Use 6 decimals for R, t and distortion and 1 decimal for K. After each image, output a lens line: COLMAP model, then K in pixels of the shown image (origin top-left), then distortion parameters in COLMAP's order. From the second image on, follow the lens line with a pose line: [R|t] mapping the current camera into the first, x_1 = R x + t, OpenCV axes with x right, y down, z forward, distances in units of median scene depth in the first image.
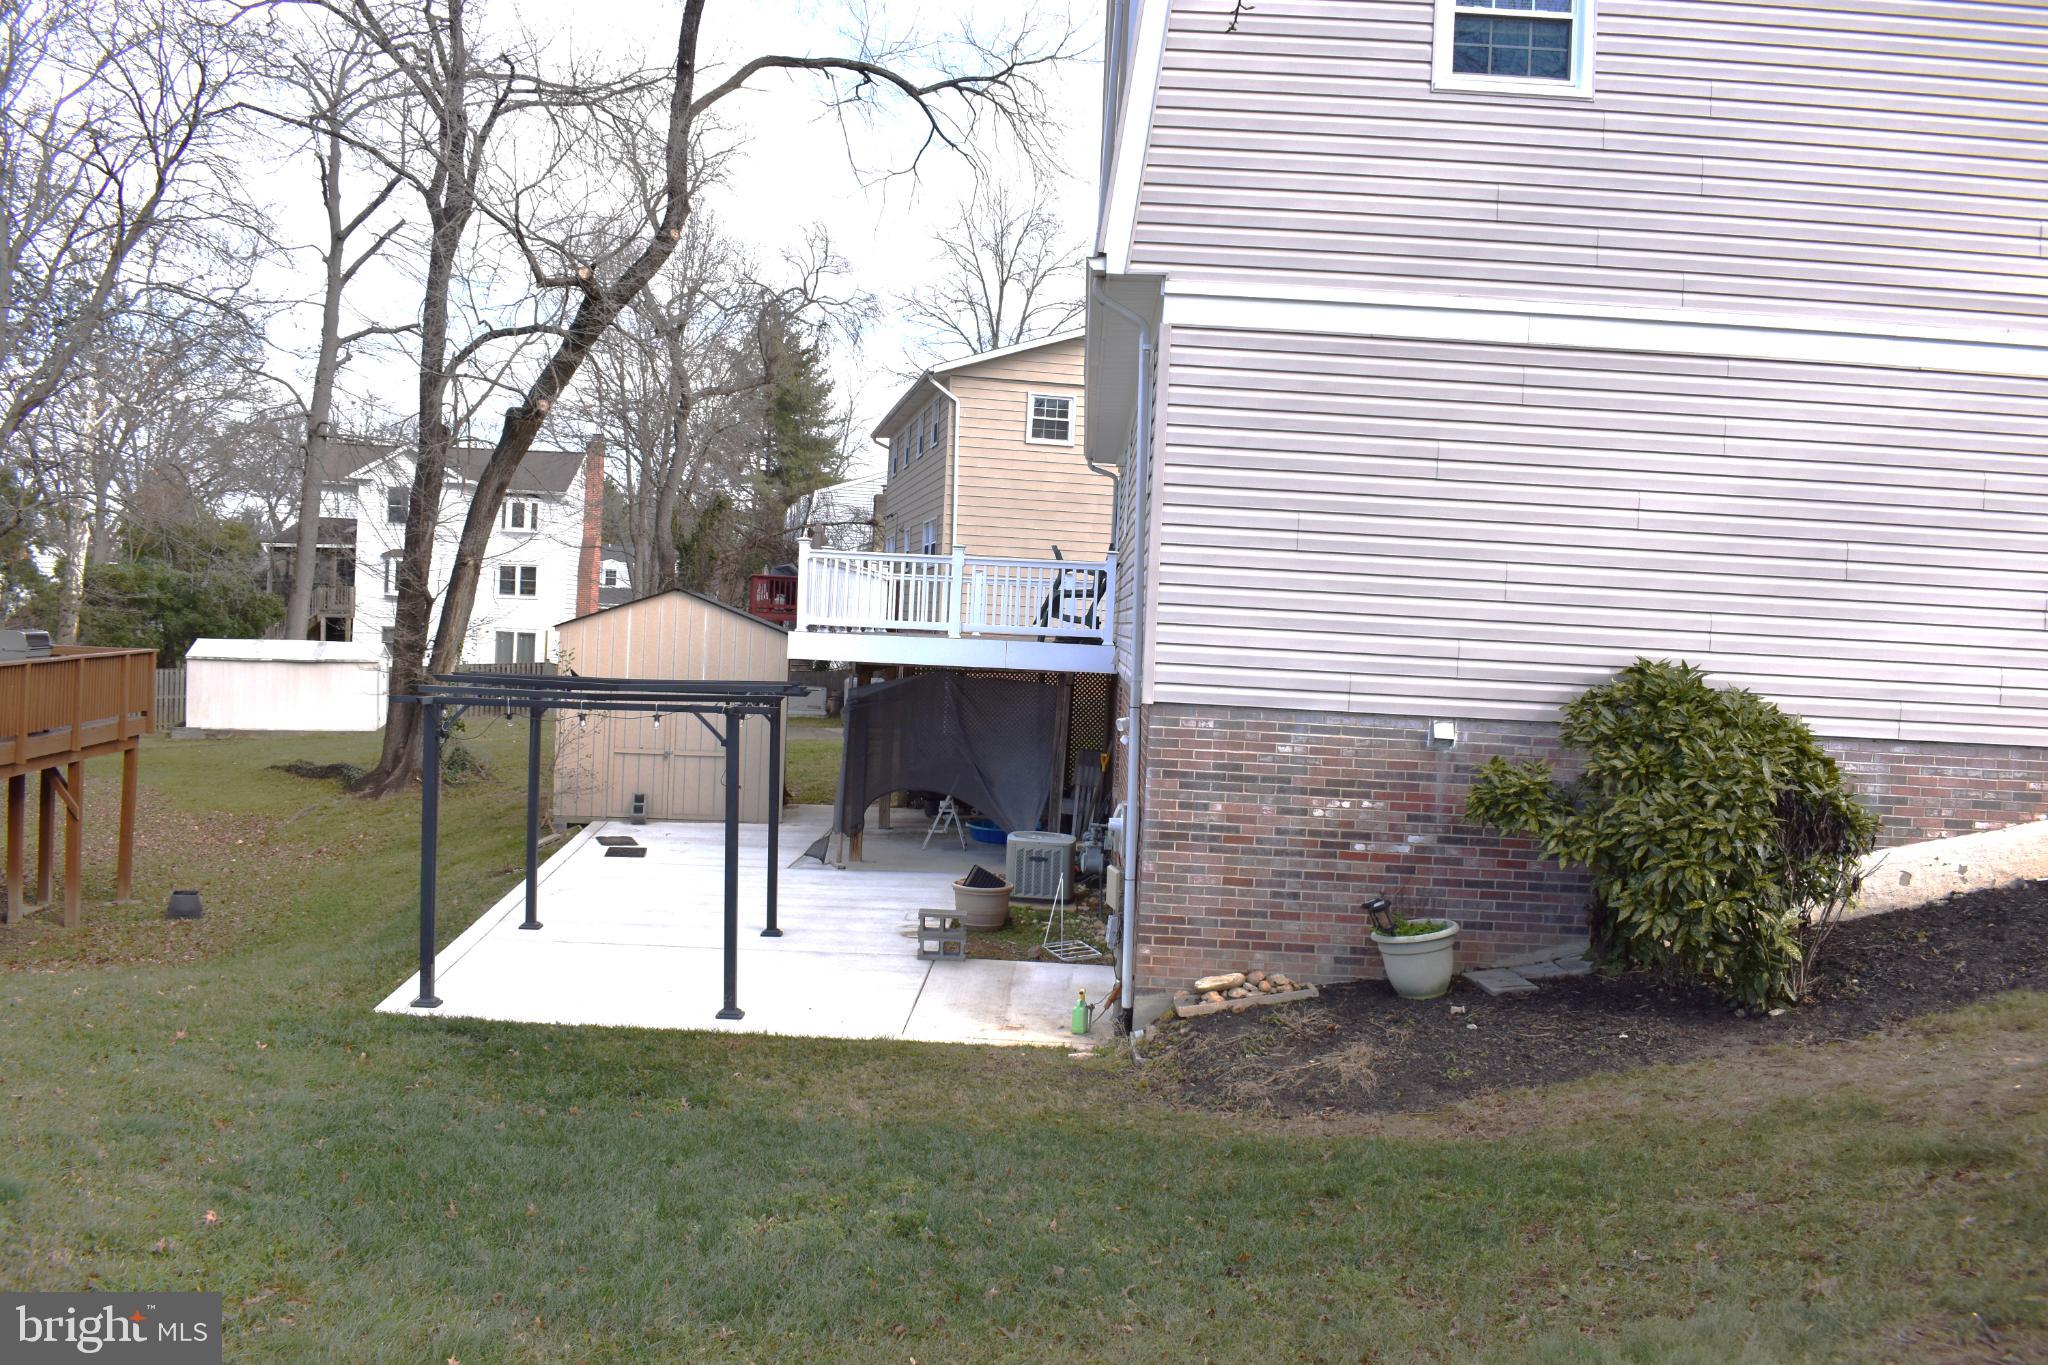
lens RADIAL K [[1593.1, 0, 1025.3], [0, 1593.1, 677.6], [0, 0, 1]] dist [-0.099711, 0.014741]
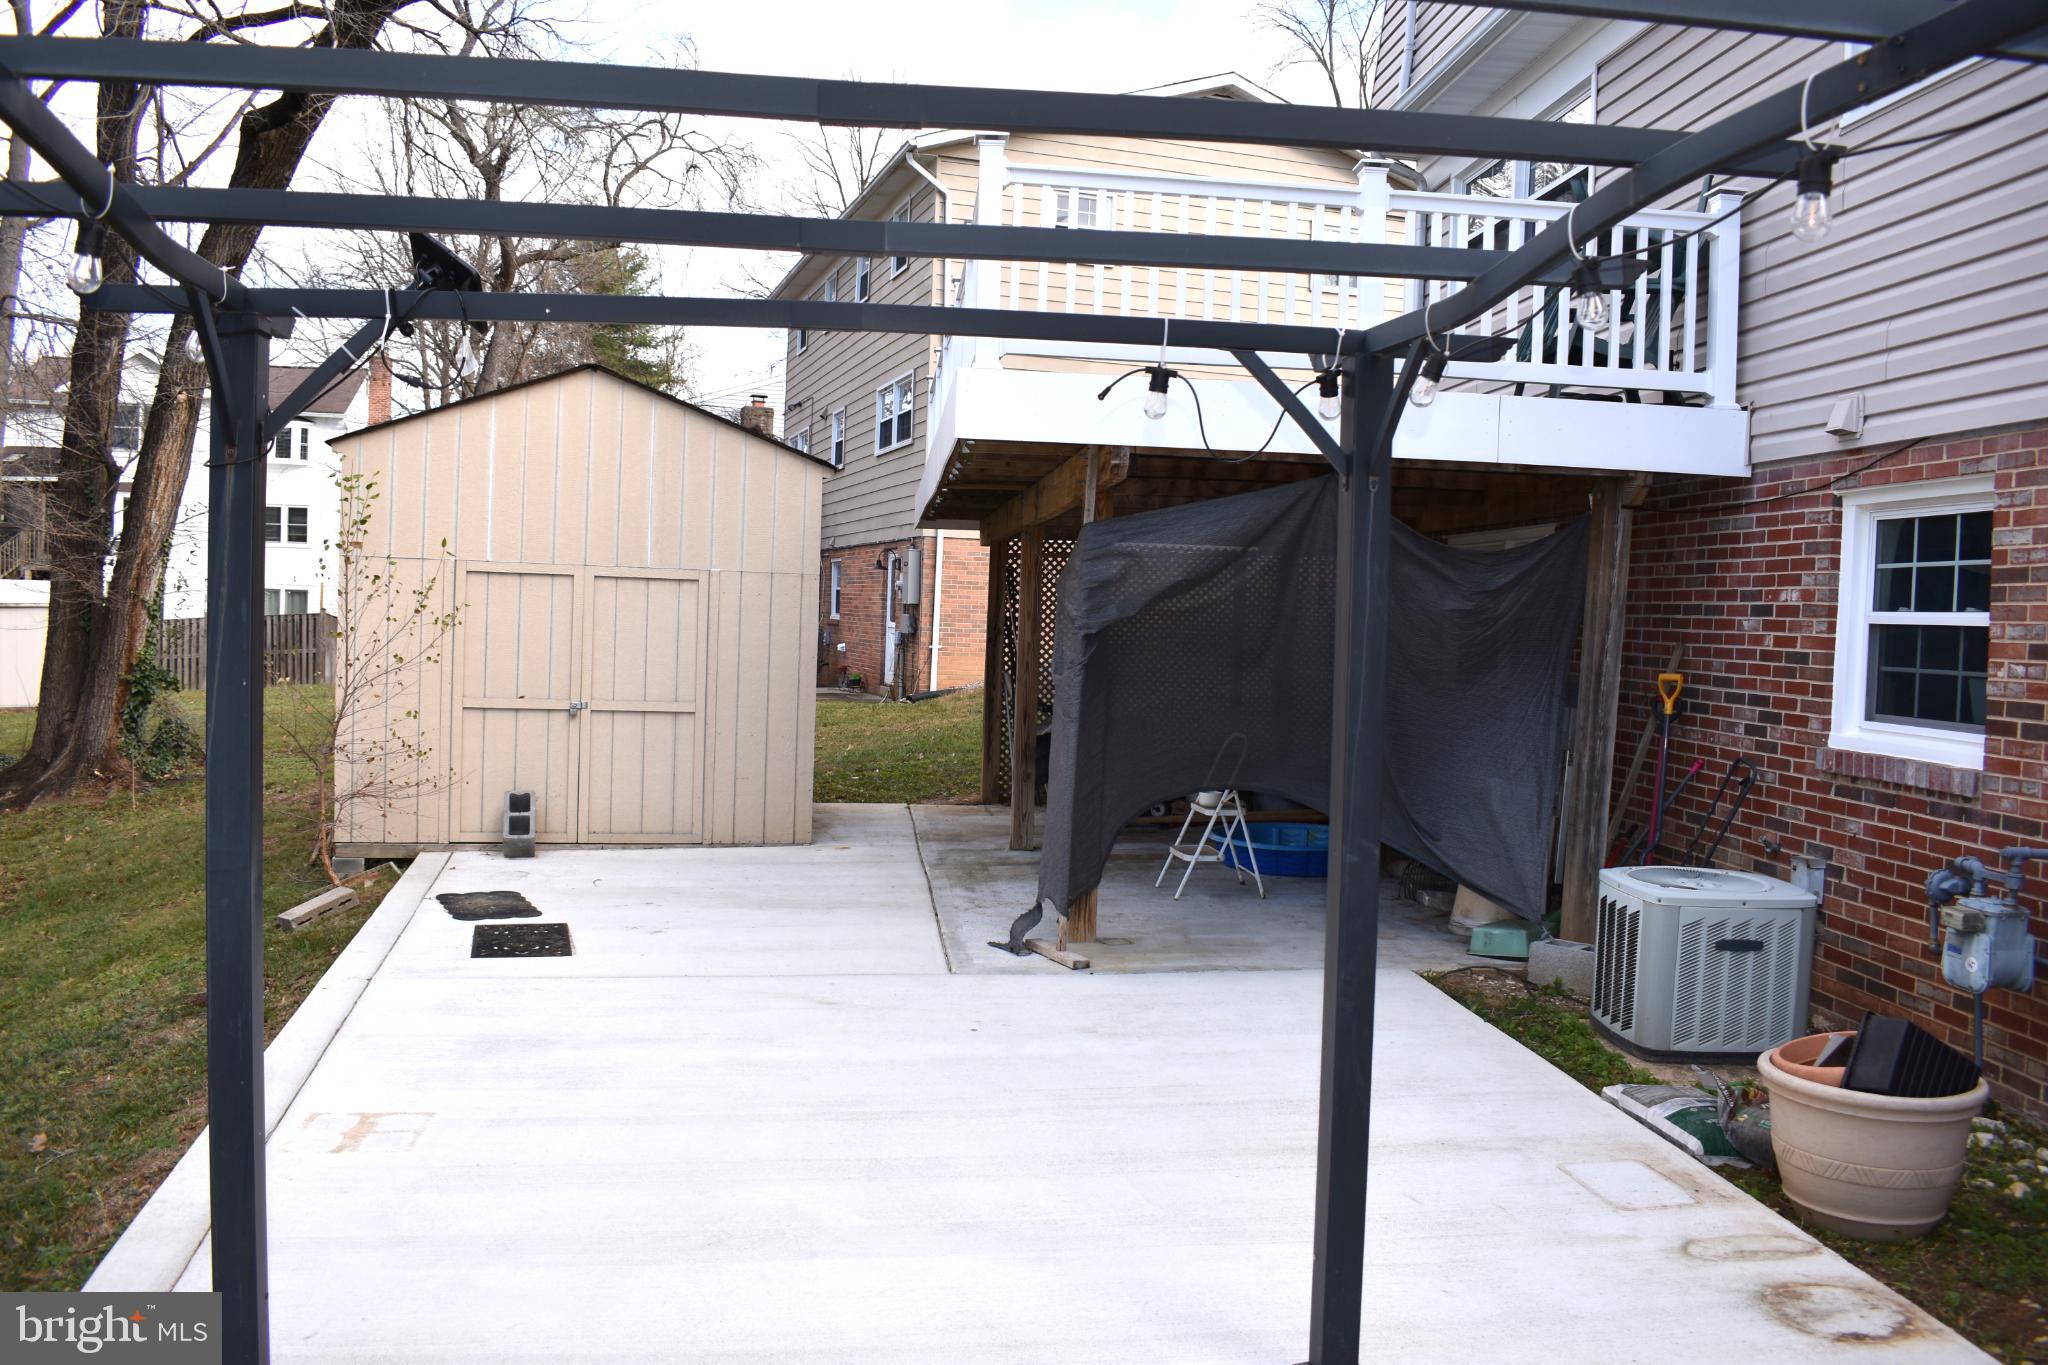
lens RADIAL K [[1593.1, 0, 1025.2], [0, 1593.1, 685.2], [0, 0, 1]] dist [-0.099711, 0.014741]
pose [[0.991901, -0.018016, 0.125729, -0.149850], [0.015687, 0.999687, 0.019487, 0.033667], [-0.126041, -0.017357, 0.991873, 0.503488]]
